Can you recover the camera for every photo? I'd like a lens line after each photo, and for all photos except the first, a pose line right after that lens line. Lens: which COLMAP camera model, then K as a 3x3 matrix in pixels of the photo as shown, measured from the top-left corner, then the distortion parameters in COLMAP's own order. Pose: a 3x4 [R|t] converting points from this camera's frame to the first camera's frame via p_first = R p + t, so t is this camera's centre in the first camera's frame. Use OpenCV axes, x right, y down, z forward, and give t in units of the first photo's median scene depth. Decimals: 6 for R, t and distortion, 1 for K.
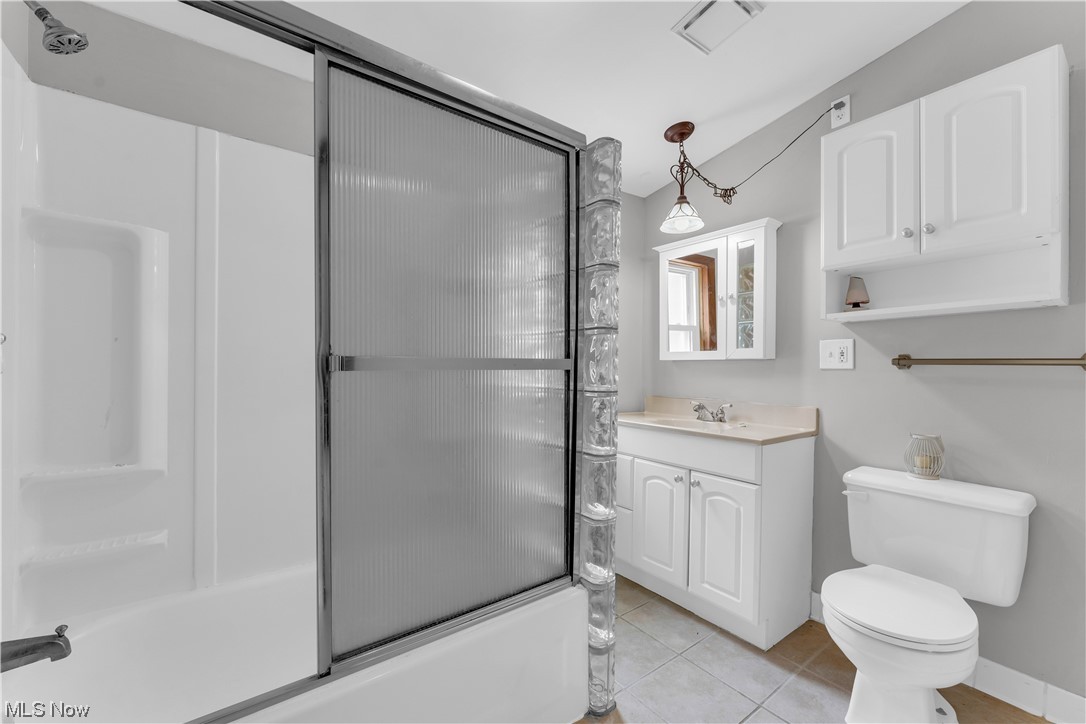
lens RADIAL K [[439.0, 0, 542.0], [0, 439.0, 366.3], [0, 0, 1]] dist [0.001989, -0.000901]
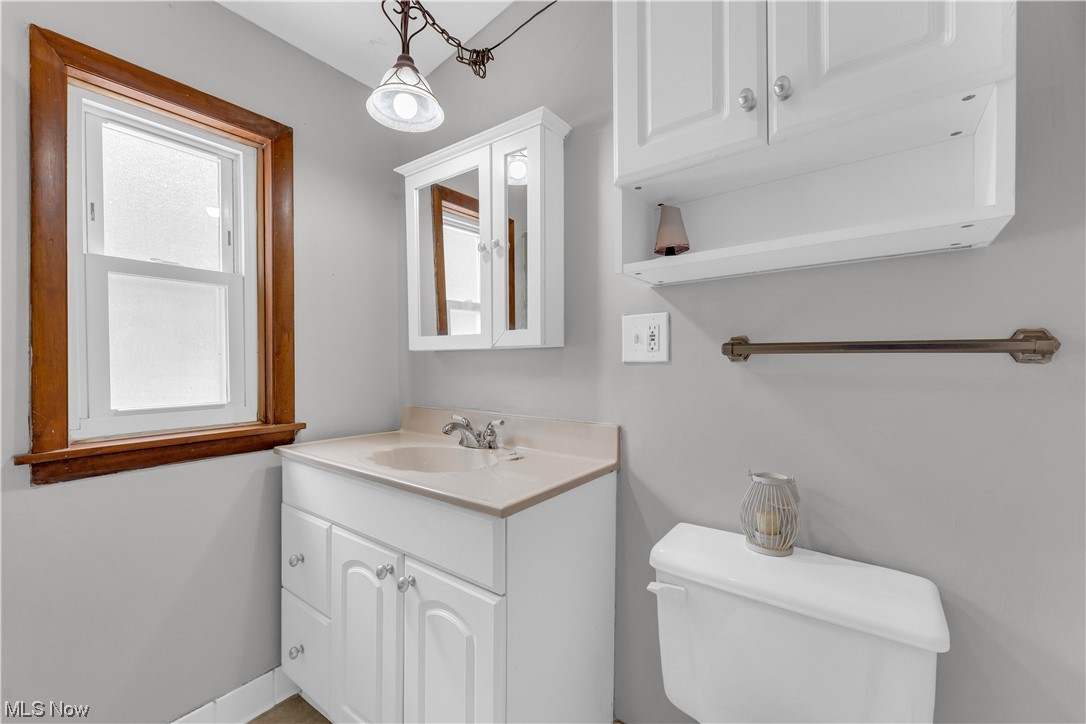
lens RADIAL K [[439.0, 0, 541.7], [0, 439.0, 361.6], [0, 0, 1]] dist [0.001989, -0.000901]
pose [[0.956643, -0.007157, 0.291177, 0.358207], [0.007099, 0.999974, 0.001257, 0.003682], [-0.291178, 0.000864, 0.956668, 0.461552]]
